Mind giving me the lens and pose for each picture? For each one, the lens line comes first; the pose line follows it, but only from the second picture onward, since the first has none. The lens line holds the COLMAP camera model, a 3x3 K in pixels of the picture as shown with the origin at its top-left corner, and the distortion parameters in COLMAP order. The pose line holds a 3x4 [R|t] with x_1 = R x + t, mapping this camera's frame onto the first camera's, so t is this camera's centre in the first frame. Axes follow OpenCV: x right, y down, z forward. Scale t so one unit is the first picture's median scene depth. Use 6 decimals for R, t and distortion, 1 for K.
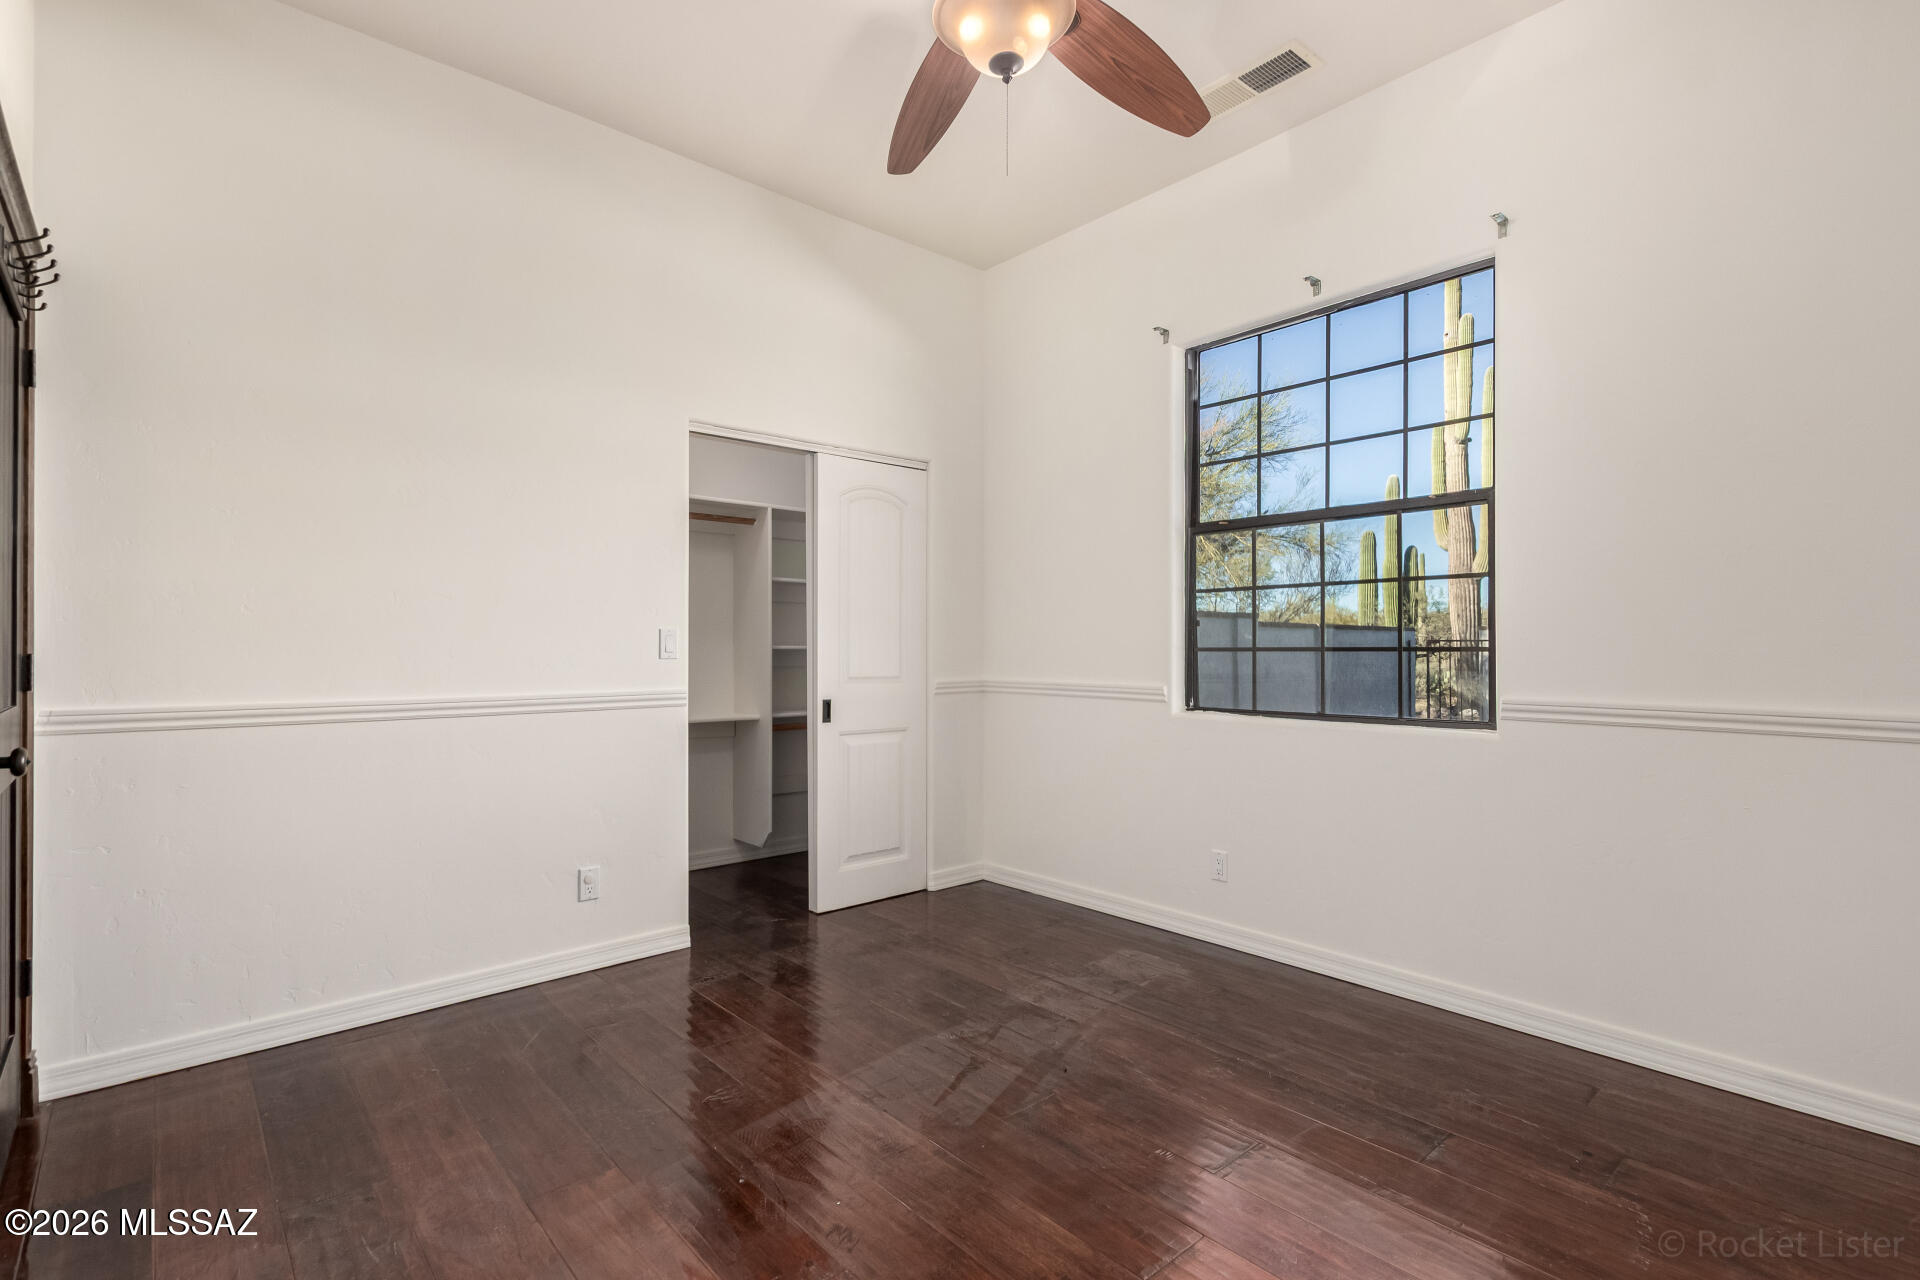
lens RADIAL K [[902.8, 0, 951.9], [0, 902.8, 649.0], [0, 0, 1]] dist [-0.001708, -0.000320]
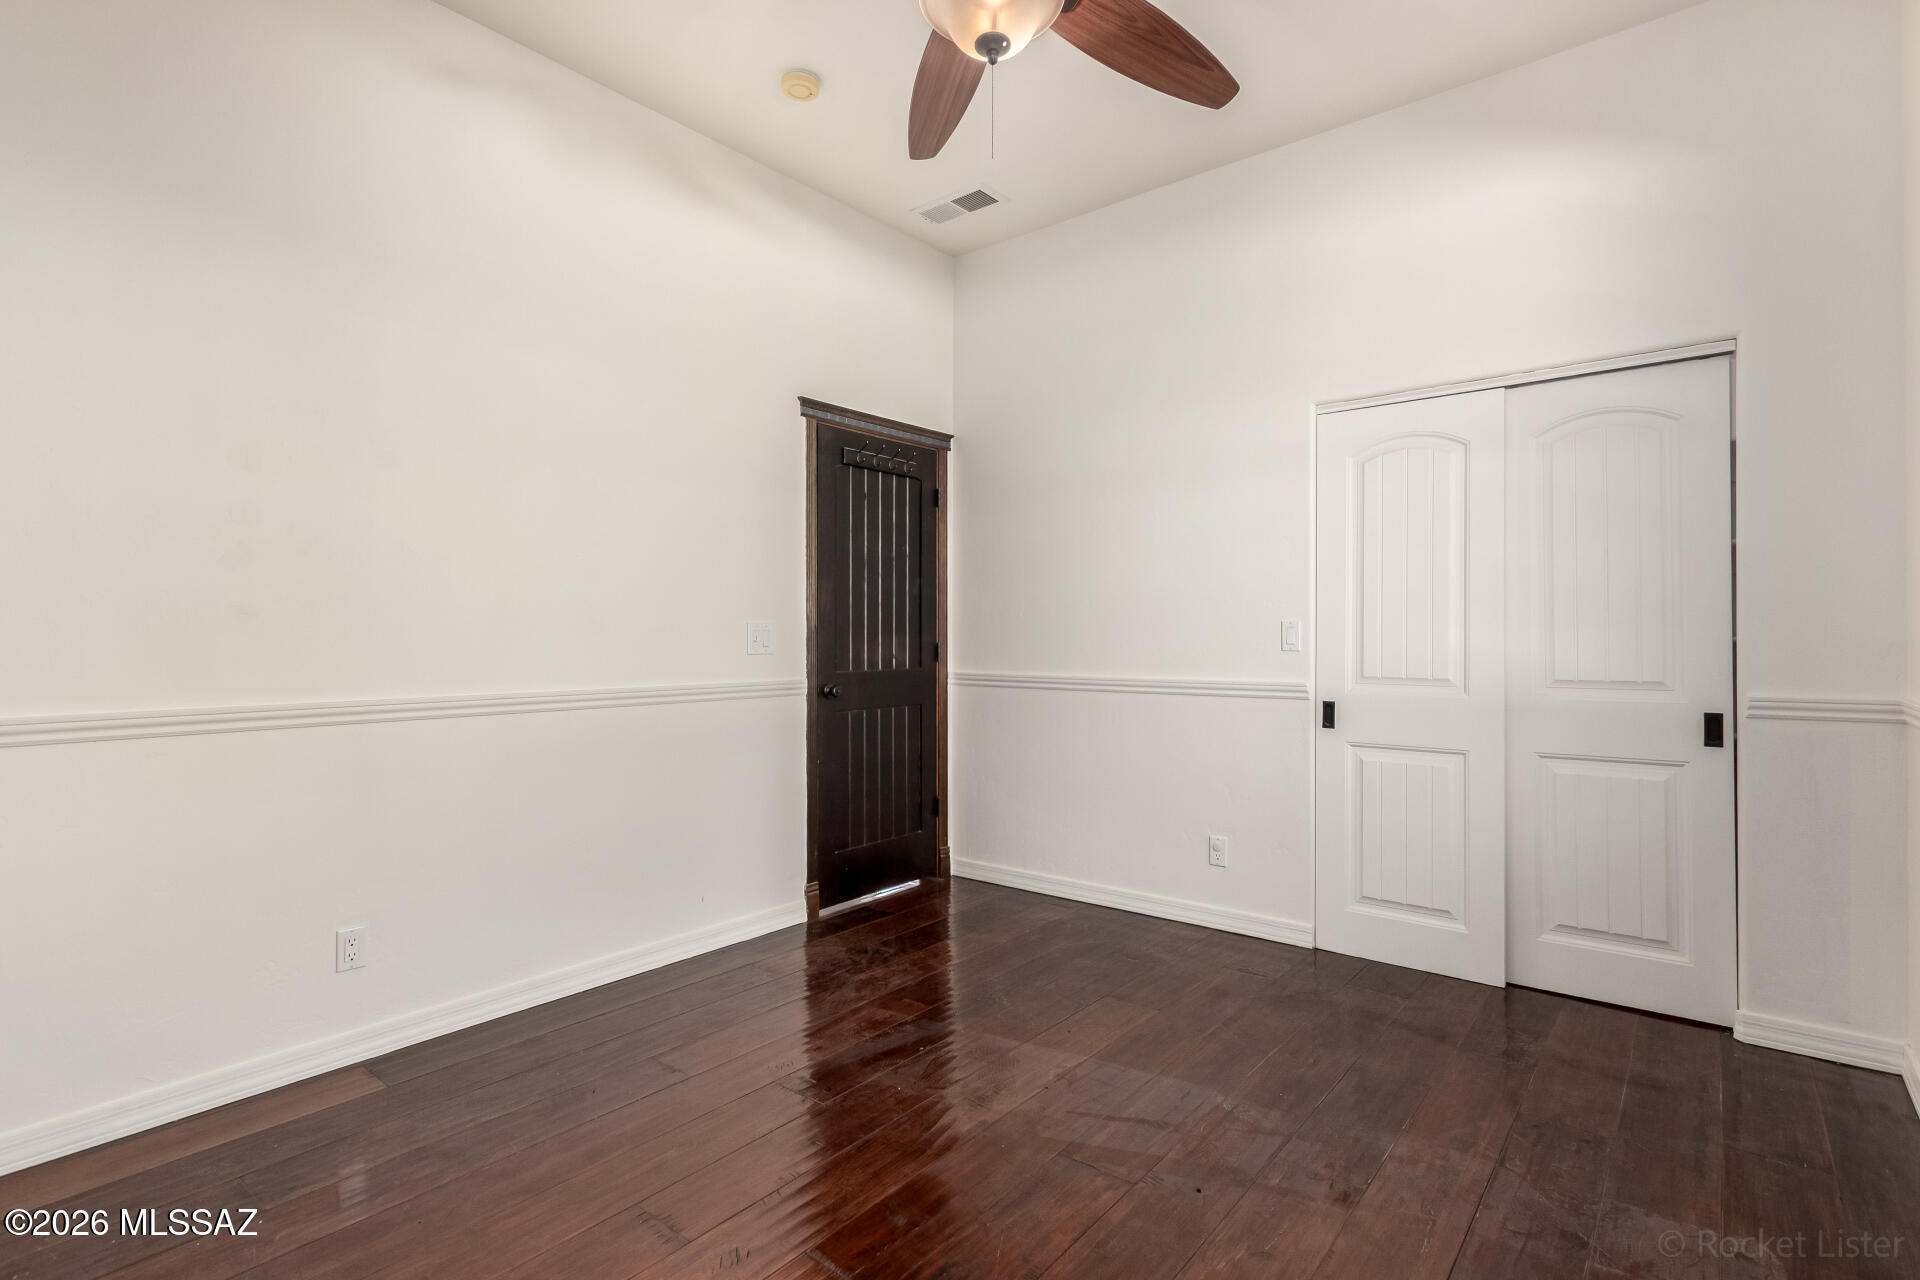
lens RADIAL K [[902.8, 0, 952.1], [0, 902.8, 635.0], [0, 0, 1]] dist [-0.001708, -0.000320]
pose [[0.157860, 0.001336, -0.987461, 0.677414], [0.007542, 0.999968, 0.002558, -0.013159], [0.987433, -0.007851, 0.157845, 0.526077]]
